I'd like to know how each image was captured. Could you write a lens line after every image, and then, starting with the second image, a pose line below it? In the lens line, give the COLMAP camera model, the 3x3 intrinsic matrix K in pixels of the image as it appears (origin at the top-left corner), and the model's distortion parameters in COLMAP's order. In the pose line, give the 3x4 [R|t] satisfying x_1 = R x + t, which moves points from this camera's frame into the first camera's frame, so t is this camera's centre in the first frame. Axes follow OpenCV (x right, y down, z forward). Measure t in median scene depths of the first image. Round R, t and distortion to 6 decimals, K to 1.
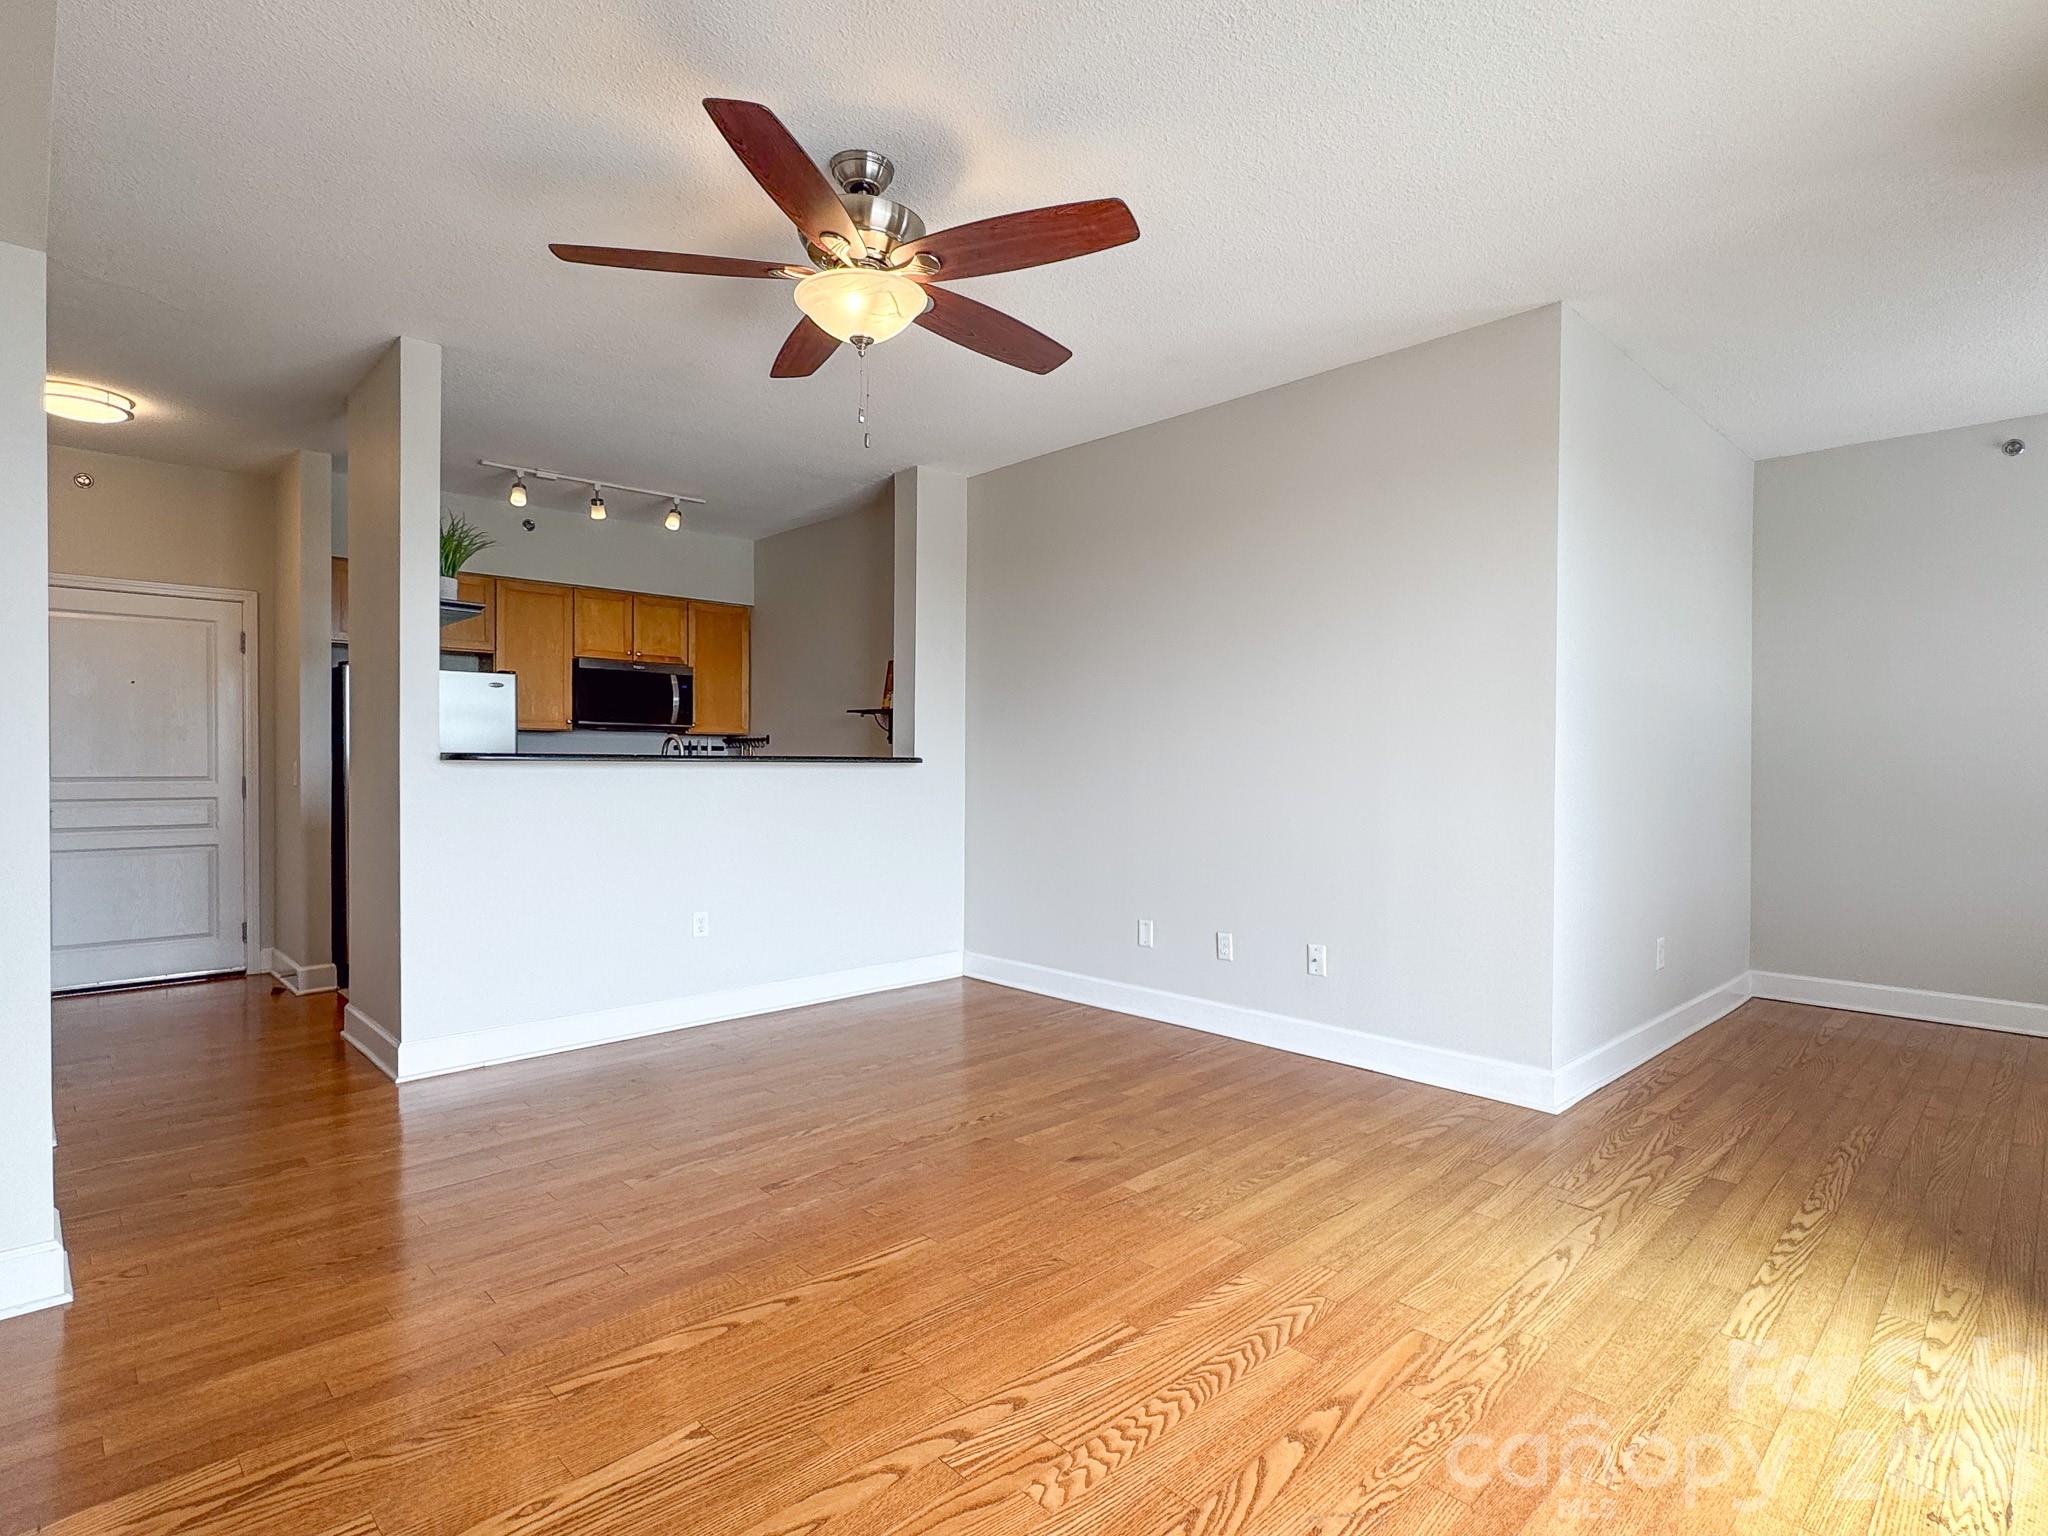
lens RADIAL K [[1020.7, 0, 1047.3], [0, 1020.7, 775.1], [0, 0, 1]] dist [0.002233, -0.000683]
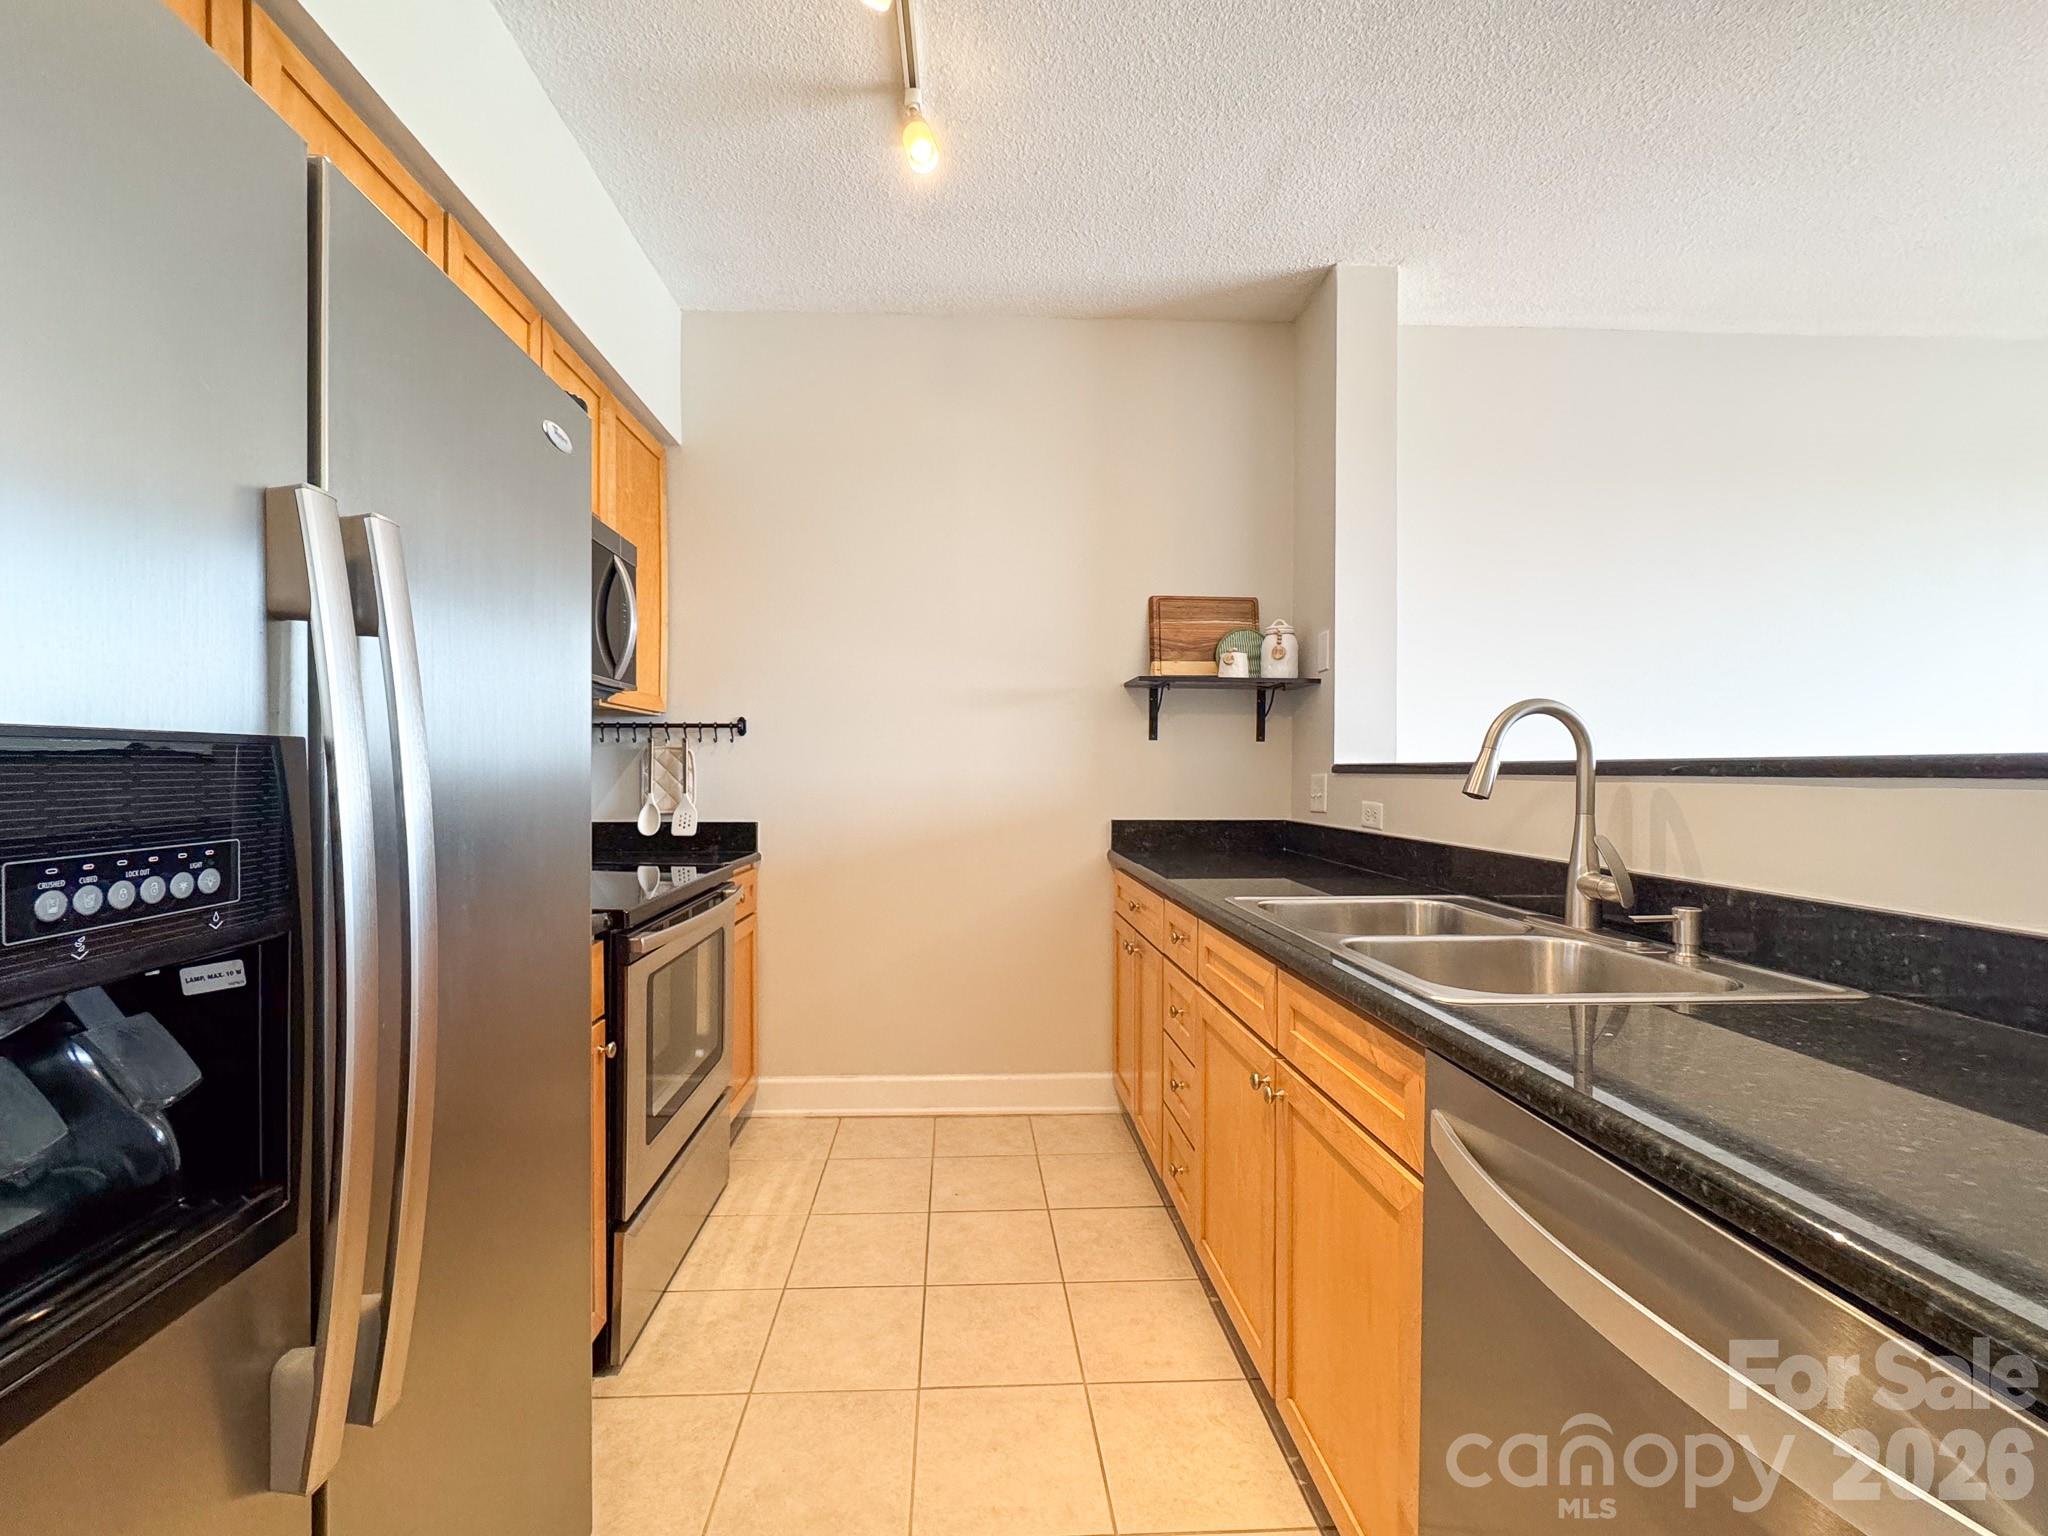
lens RADIAL K [[832.5, 0, 991.6], [0, 832.5, 780.2], [0, 0, 1]] dist [-0.002393, 0.000096]
pose [[0.669080, -0.010476, 0.743117, -1.103282], [0.006908, 0.999945, 0.007878, -0.027092], [-0.743159, -0.000138, 0.669115, 1.461807]]
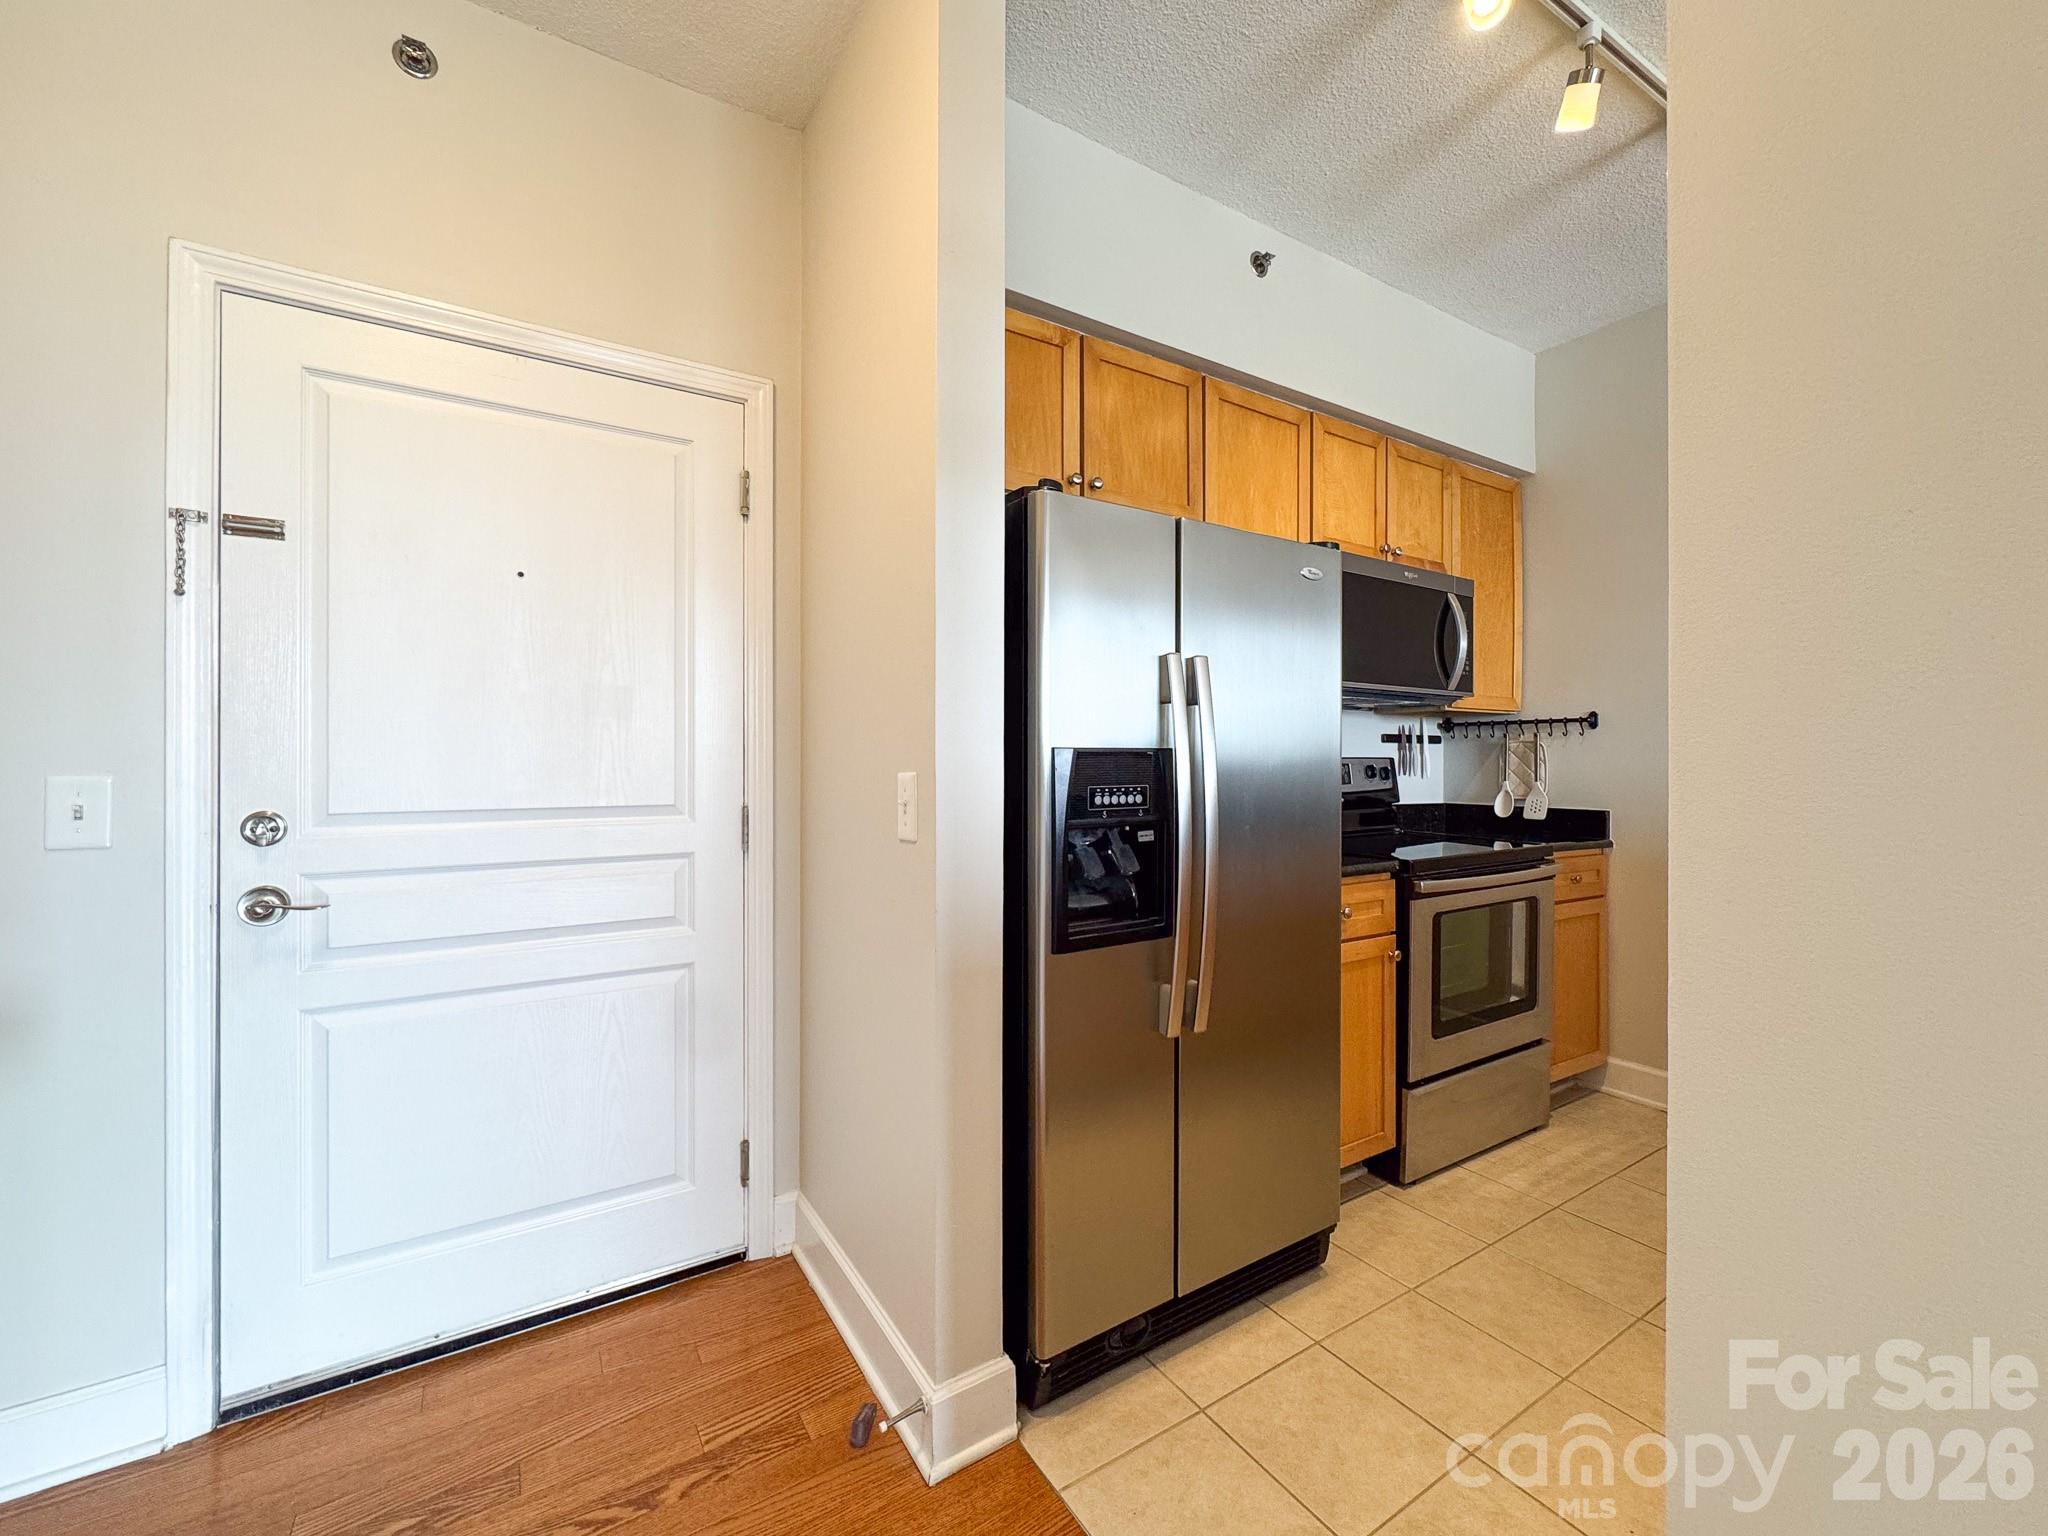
lens RADIAL K [[837.4, 0, 1019.7], [0, 837.4, 759.9], [0, 0, 1]] dist [-0.000789, 0.000185]
pose [[0.973293, -0.001793, -0.229561, -1.039990], [-0.000495, 0.999951, -0.009908, -0.024528], [0.229568, 0.009757, 0.973244, 1.197259]]
